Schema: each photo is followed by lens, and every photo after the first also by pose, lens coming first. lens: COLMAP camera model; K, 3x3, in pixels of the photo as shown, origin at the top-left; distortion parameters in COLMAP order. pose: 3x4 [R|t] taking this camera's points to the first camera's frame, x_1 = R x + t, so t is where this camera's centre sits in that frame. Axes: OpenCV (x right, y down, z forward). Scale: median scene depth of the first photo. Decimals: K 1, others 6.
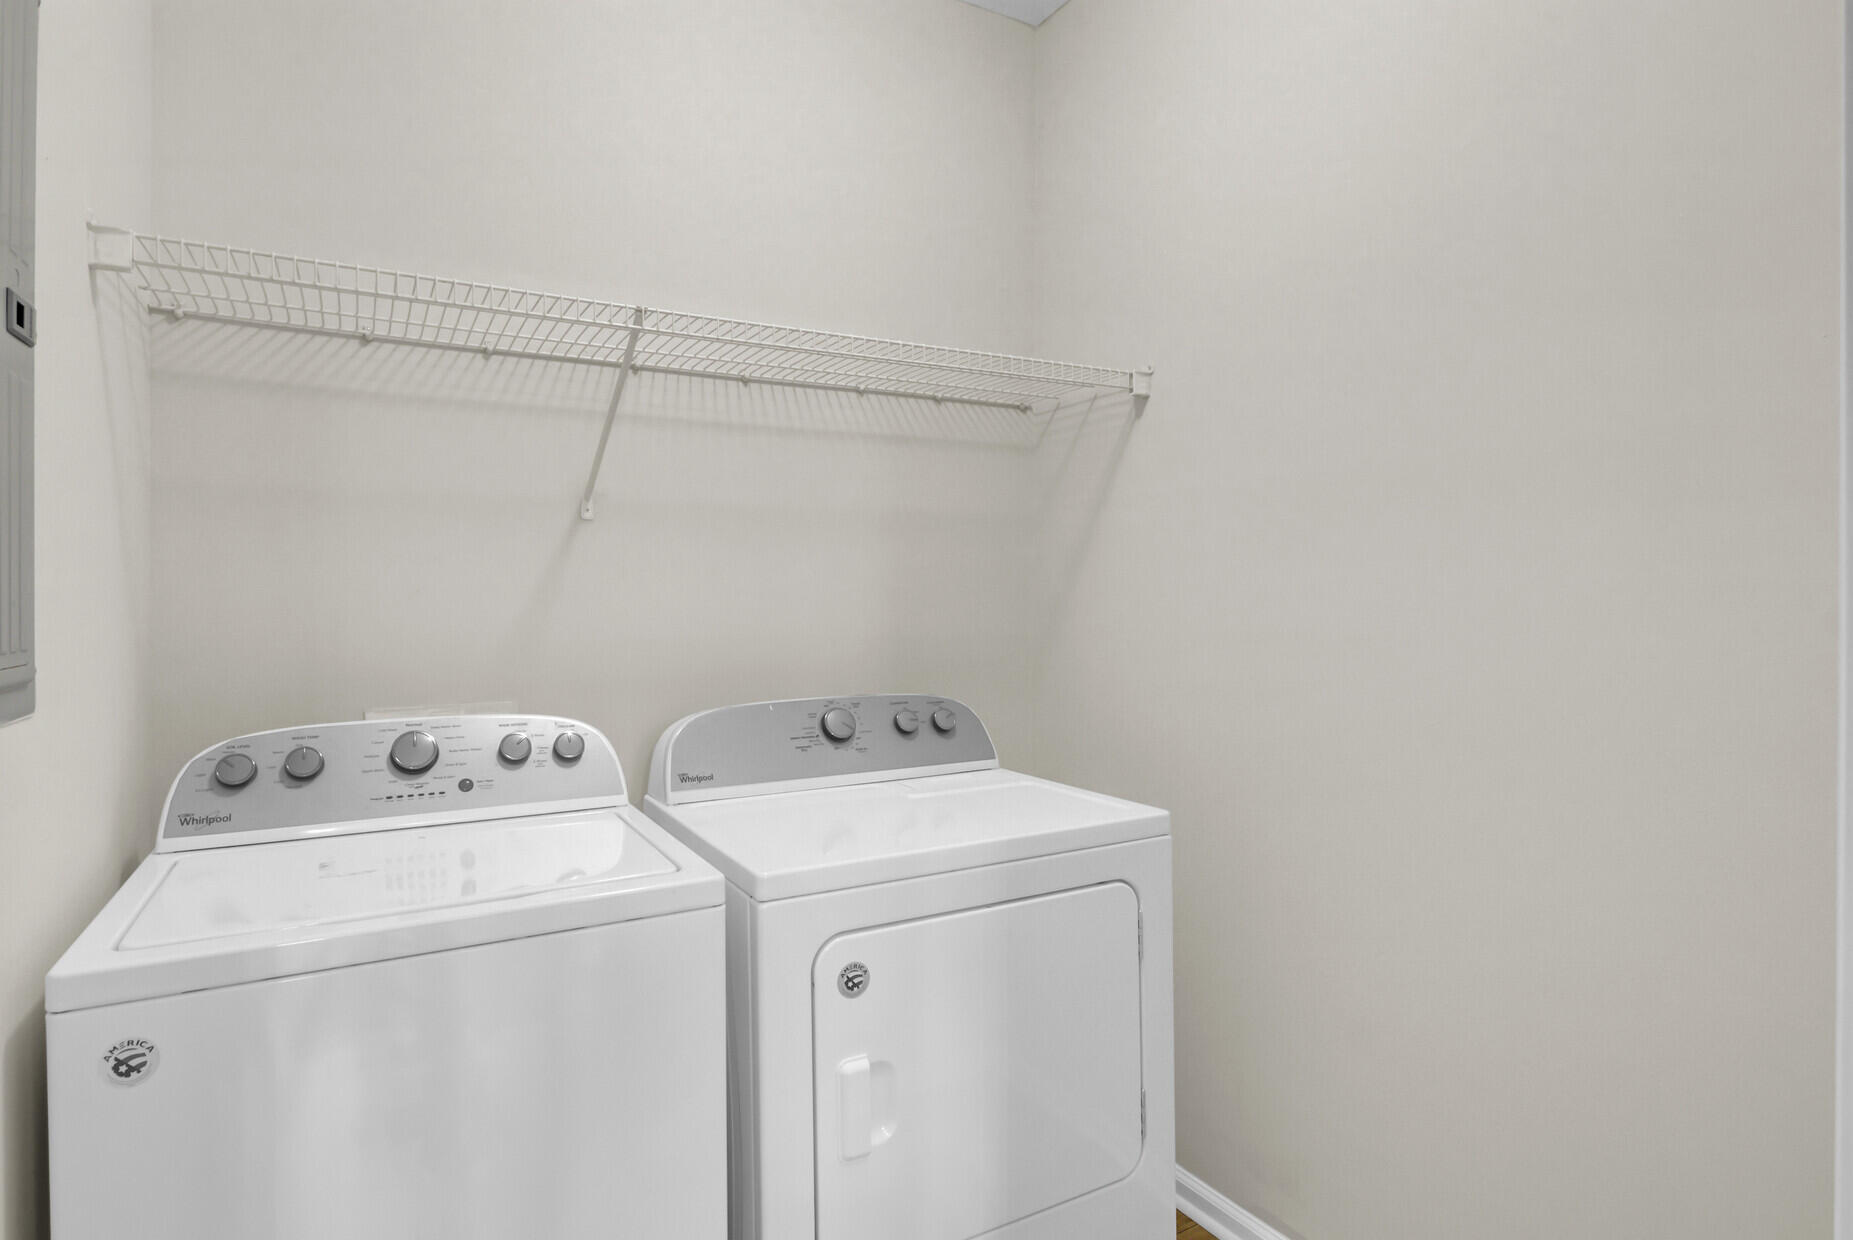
lens RADIAL K [[999.1, 0, 925.9], [0, 999.1, 590.8], [0, 0, 1]] dist [0.020668, -0.030161]
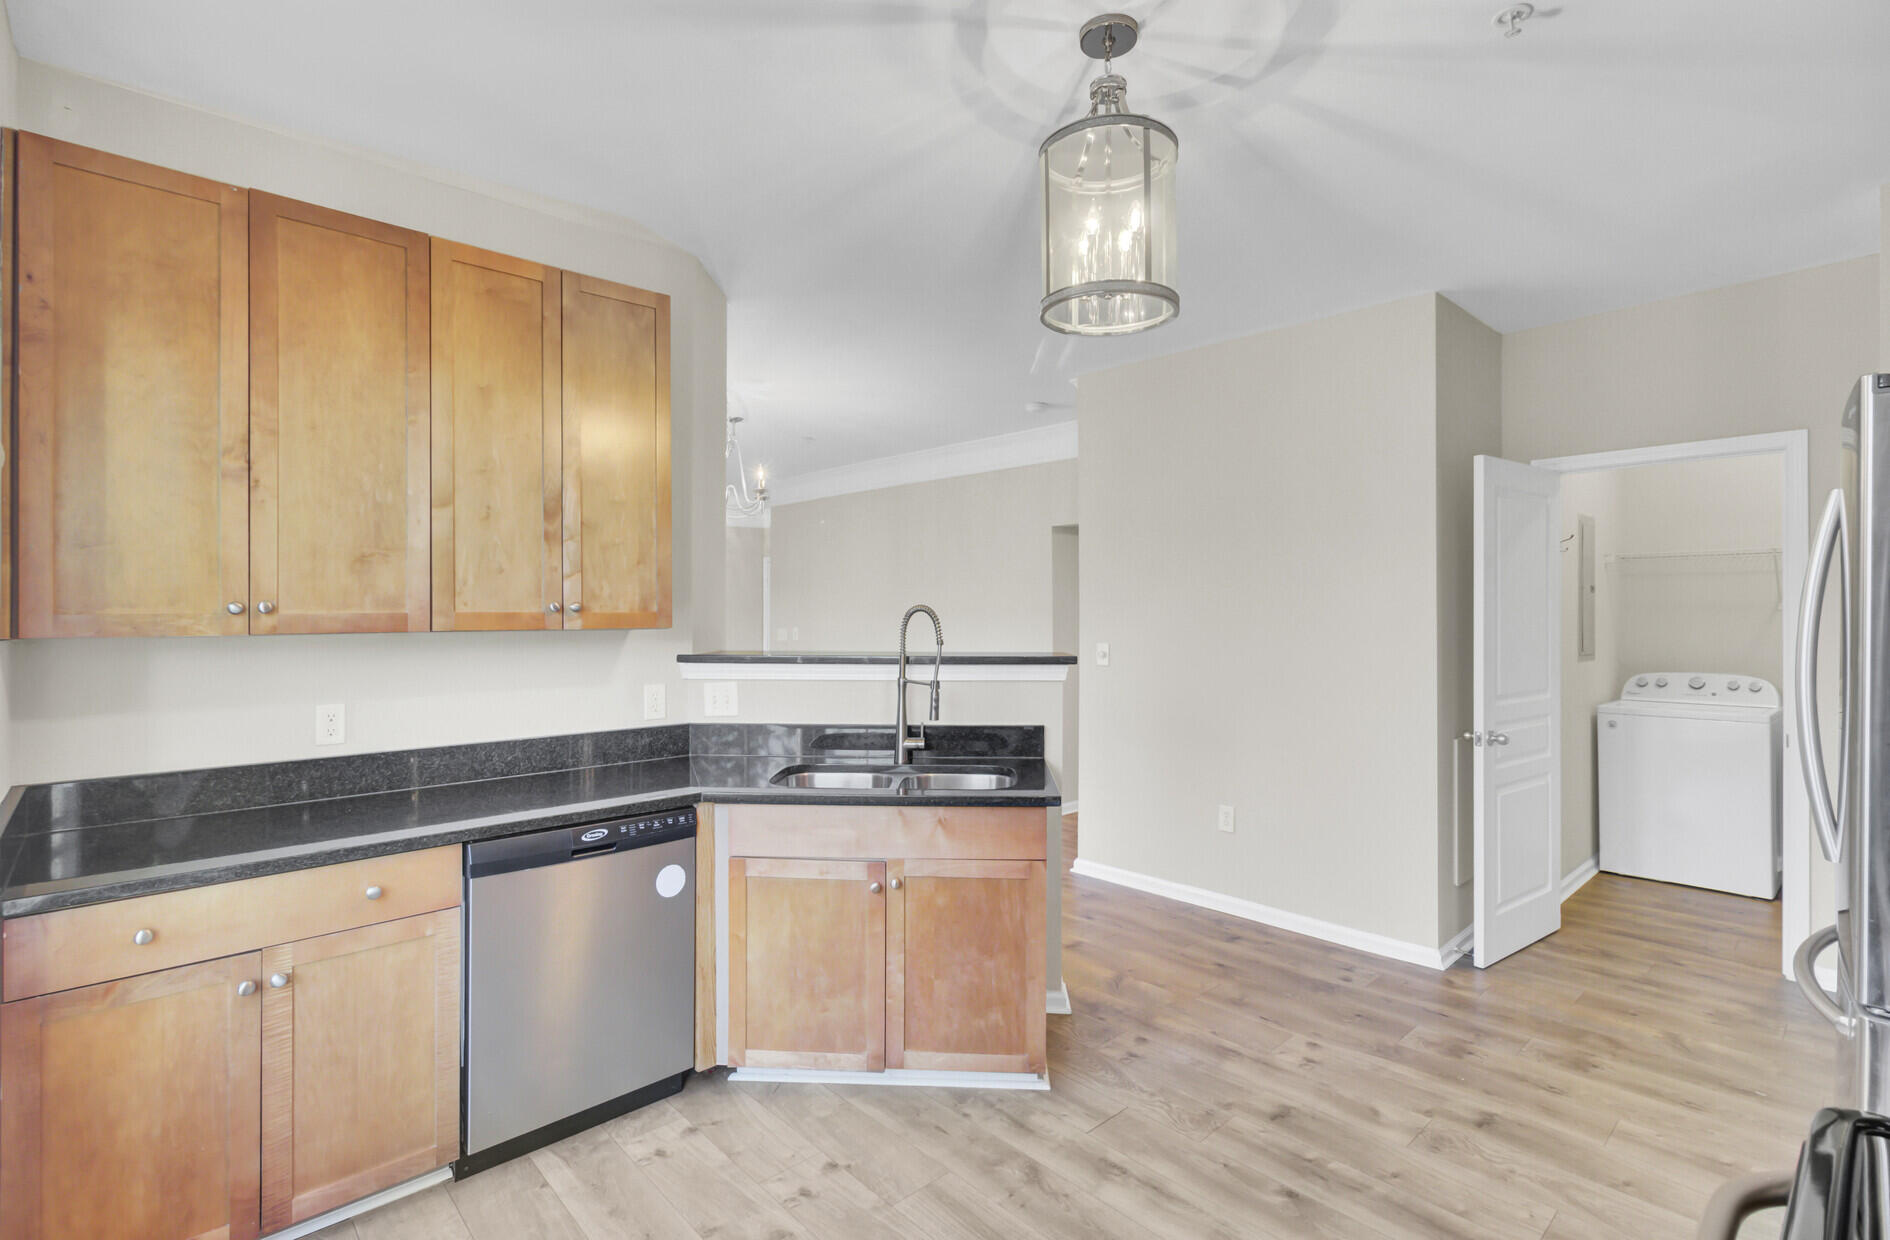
lens RADIAL K [[874.3, 0, 938.9], [0, 874.3, 610.9], [0, 0, 1]] dist [0.000365, -0.000021]
pose [[0.227397, 0.004389, -0.973792, 1.694222], [0.007439, 0.999953, 0.006244, -0.113755], [0.973774, -0.008664, 0.227354, -2.059269]]
